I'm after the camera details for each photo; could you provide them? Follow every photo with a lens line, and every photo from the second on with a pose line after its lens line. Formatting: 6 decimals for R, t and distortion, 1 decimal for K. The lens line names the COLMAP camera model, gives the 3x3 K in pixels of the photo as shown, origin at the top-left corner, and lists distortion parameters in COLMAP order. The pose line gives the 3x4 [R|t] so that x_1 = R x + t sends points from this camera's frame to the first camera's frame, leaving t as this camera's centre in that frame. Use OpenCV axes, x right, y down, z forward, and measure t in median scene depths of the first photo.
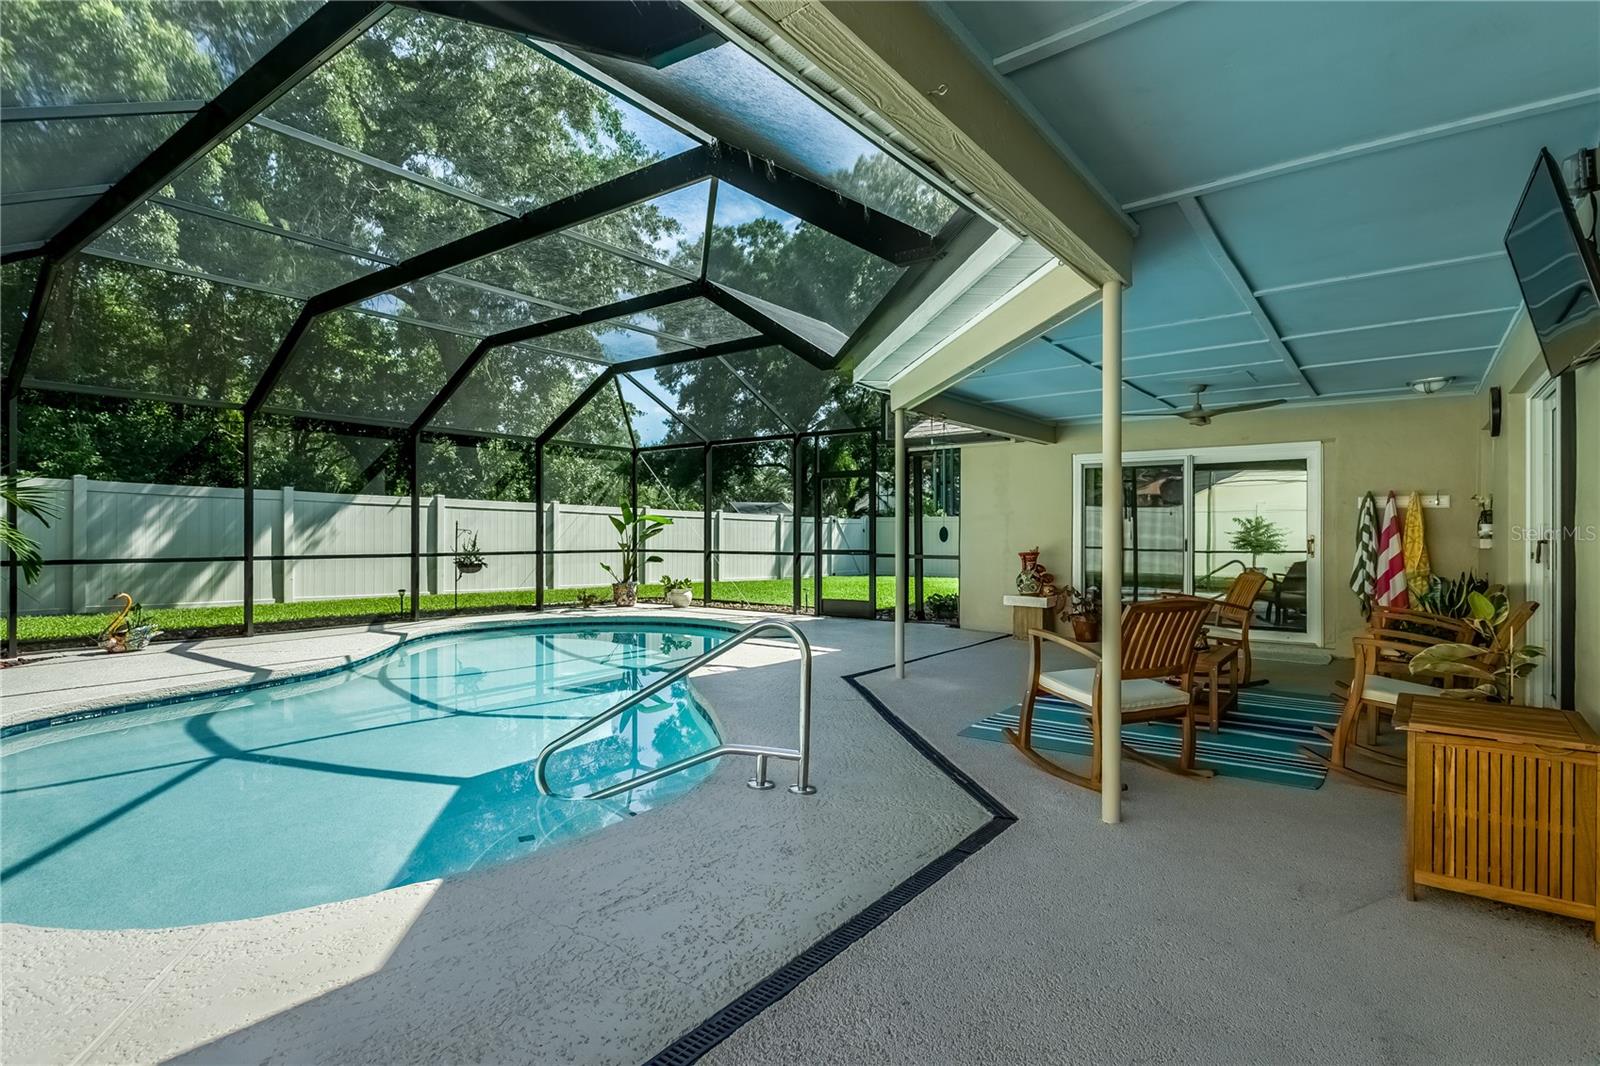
lens RADIAL K [[787.8, 0, 797.8], [0, 787.8, 524.4], [0, 0, 1]] dist [0.007762, -0.002463]
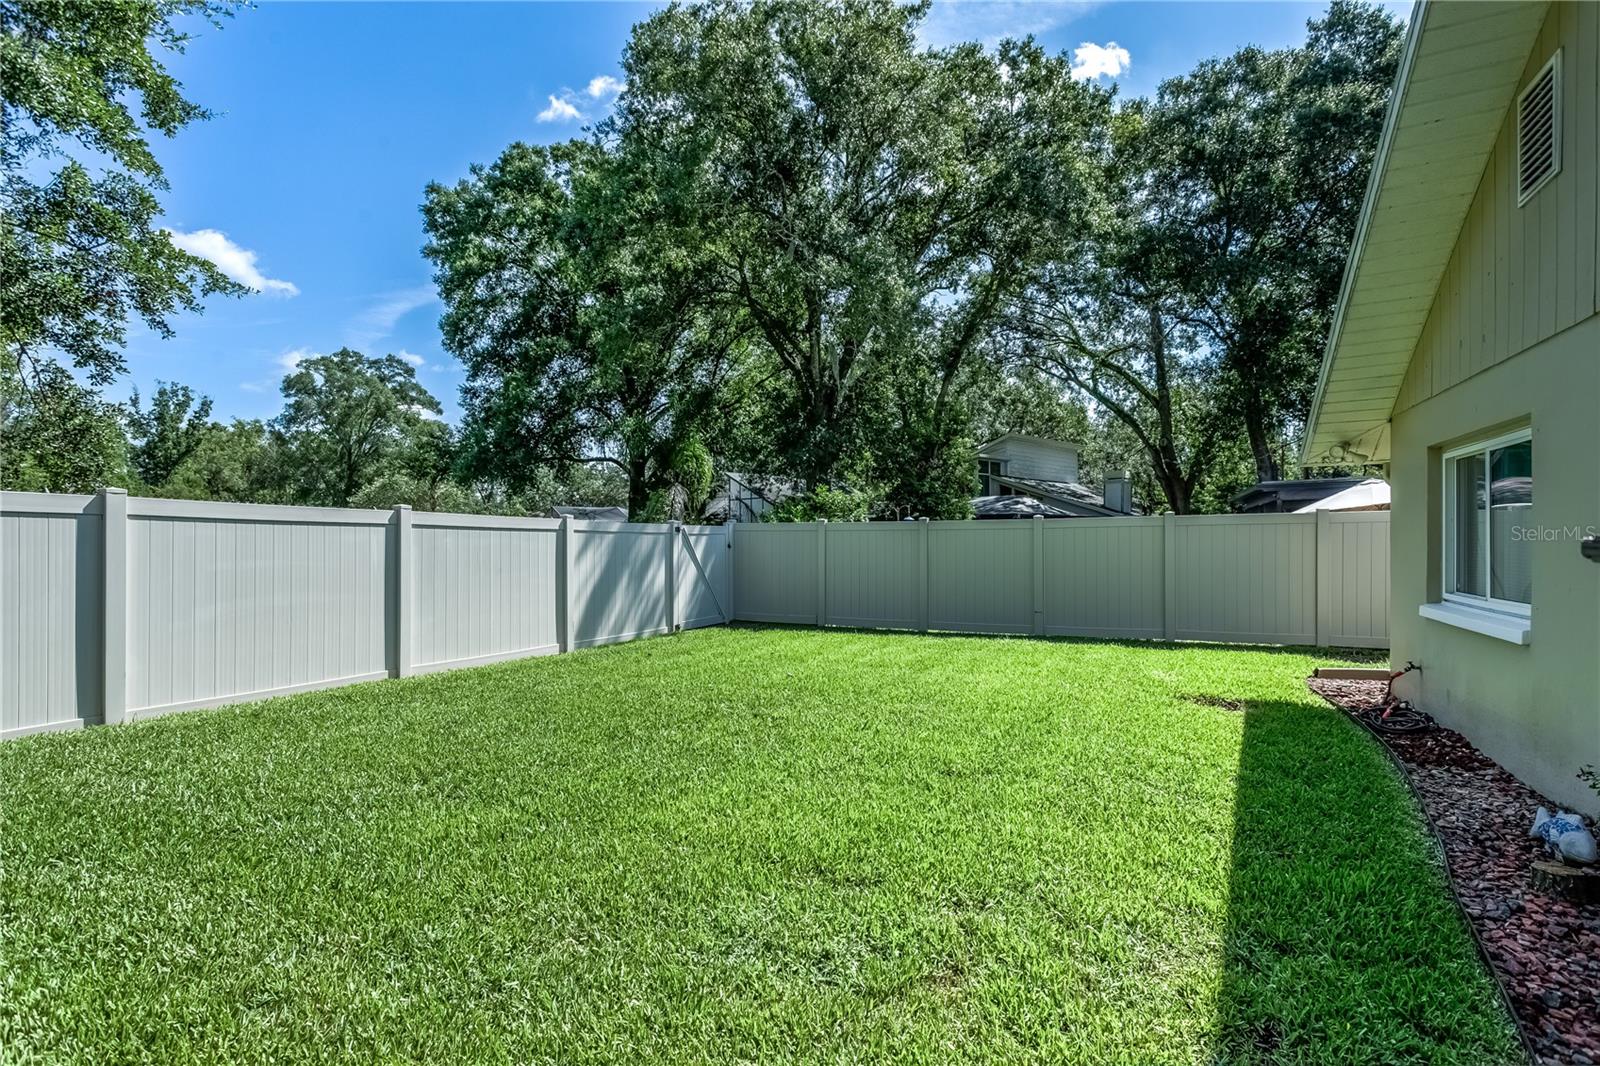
lens RADIAL K [[787.8, 0, 803.2], [0, 787.8, 534.0], [0, 0, 1]] dist [0.007762, -0.002463]
pose [[0.978034, -0.006780, 0.208335, 0.002217], [0.005644, 0.999966, 0.006045, -0.002768], [-0.208369, -0.004736, 0.978039, 0.190043]]
